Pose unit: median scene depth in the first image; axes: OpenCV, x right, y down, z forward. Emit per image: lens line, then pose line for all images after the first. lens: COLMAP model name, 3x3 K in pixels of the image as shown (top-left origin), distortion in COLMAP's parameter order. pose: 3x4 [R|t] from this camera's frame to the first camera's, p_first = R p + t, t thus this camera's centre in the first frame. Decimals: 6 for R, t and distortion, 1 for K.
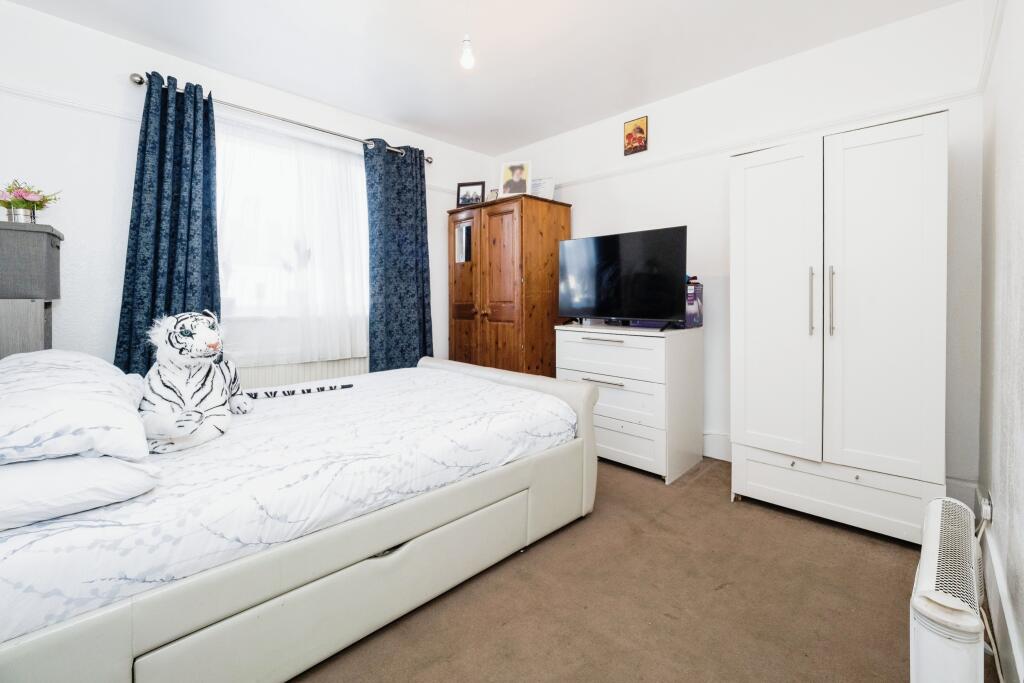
lens RADIAL K [[434.4, 0, 527.8], [0, 434.4, 290.3], [0, 0, 1]] dist [-0.012265, -0.000416]
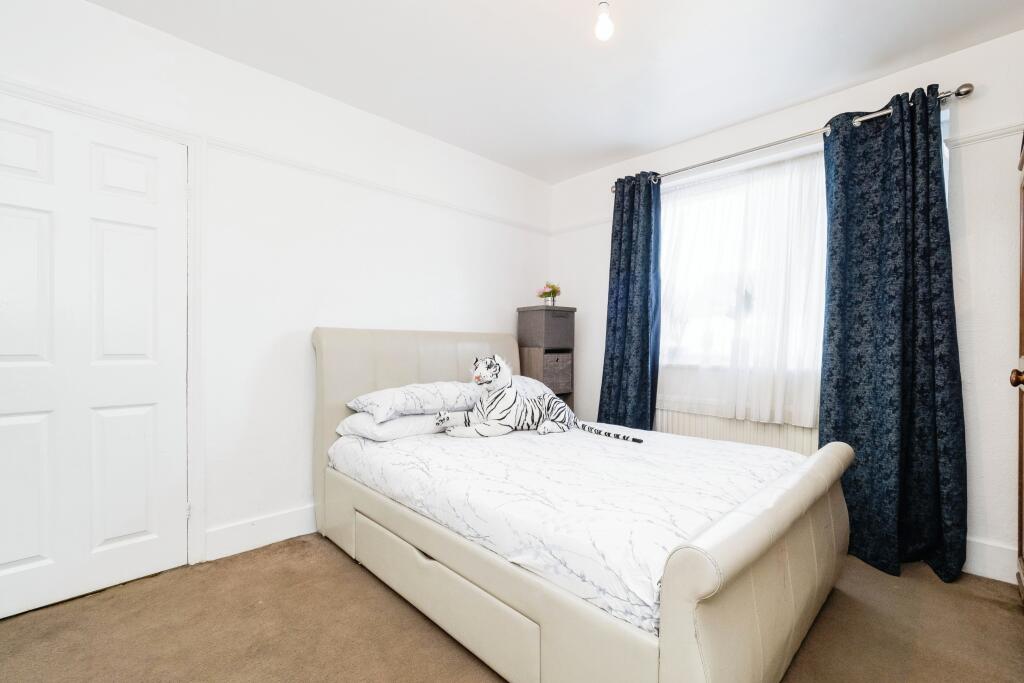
lens RADIAL K [[428.0, 0, 512.0], [0, 428.0, 341.5], [0, 0, 1]] dist [-0.008288, -0.000069]
pose [[-0.020588, -0.020000, -0.999588, 0.428394], [0.015147, 0.999679, -0.020314, 0.019269], [0.999673, -0.015559, -0.020279, 0.627075]]
